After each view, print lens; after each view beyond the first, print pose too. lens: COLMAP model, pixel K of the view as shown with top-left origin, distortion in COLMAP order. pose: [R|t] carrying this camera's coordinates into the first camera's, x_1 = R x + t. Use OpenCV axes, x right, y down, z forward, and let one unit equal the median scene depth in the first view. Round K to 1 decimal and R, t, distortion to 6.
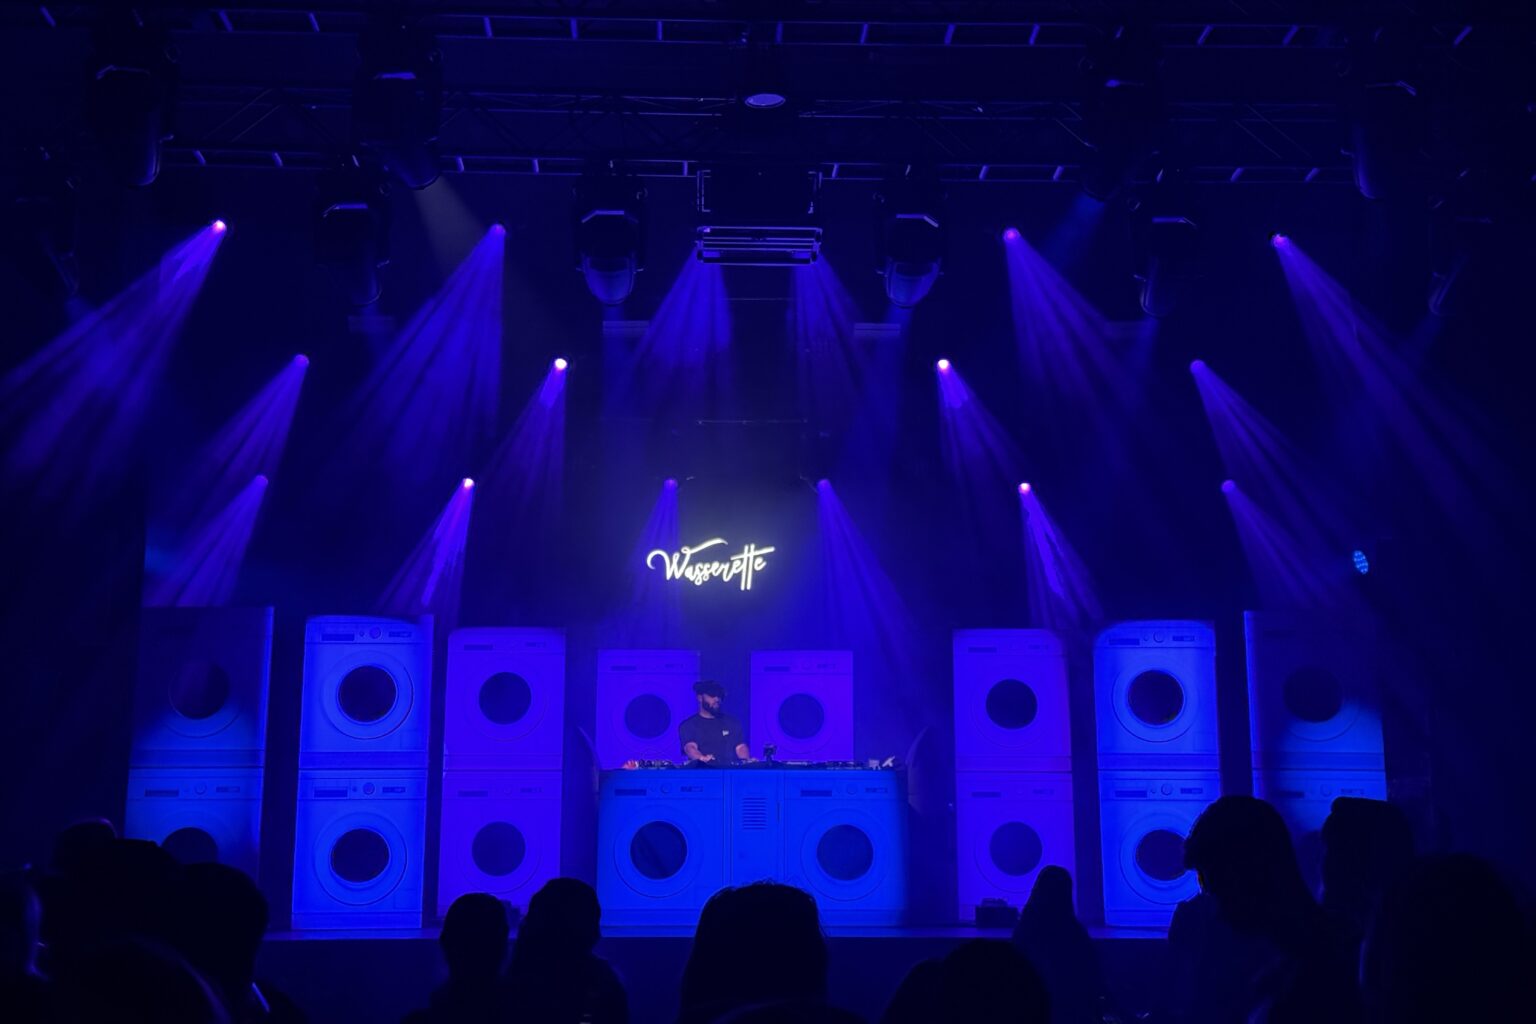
lens RADIAL K [[2111.1, 0, 768.0], [0, 2111.1, 512.0], [0, 0, 1]] dist [-0.307295, 0.030003]
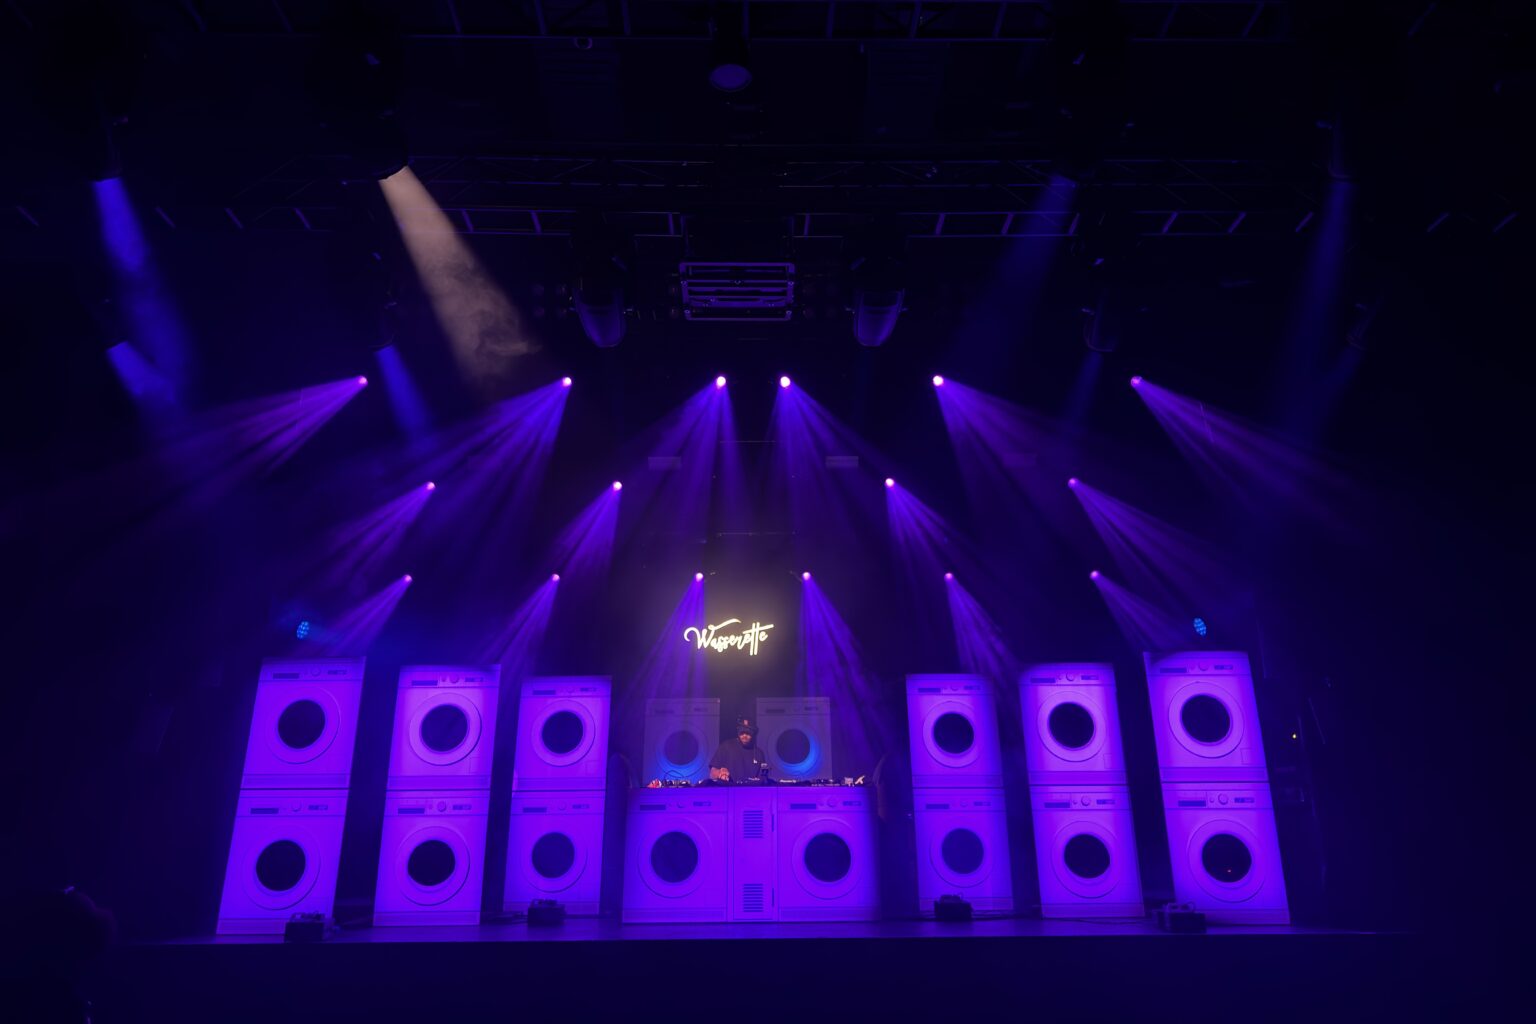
lens RADIAL K [[856.0, 0, 784.4], [0, 856.0, 513.7], [0, 0, 1]] dist [0.000542, -0.124190]
pose [[0.999891, -0.013121, -0.006837, 0.017300], [0.011614, 0.982358, -0.186651, 0.057186], [0.009165, 0.186551, 0.982403, 0.463838]]
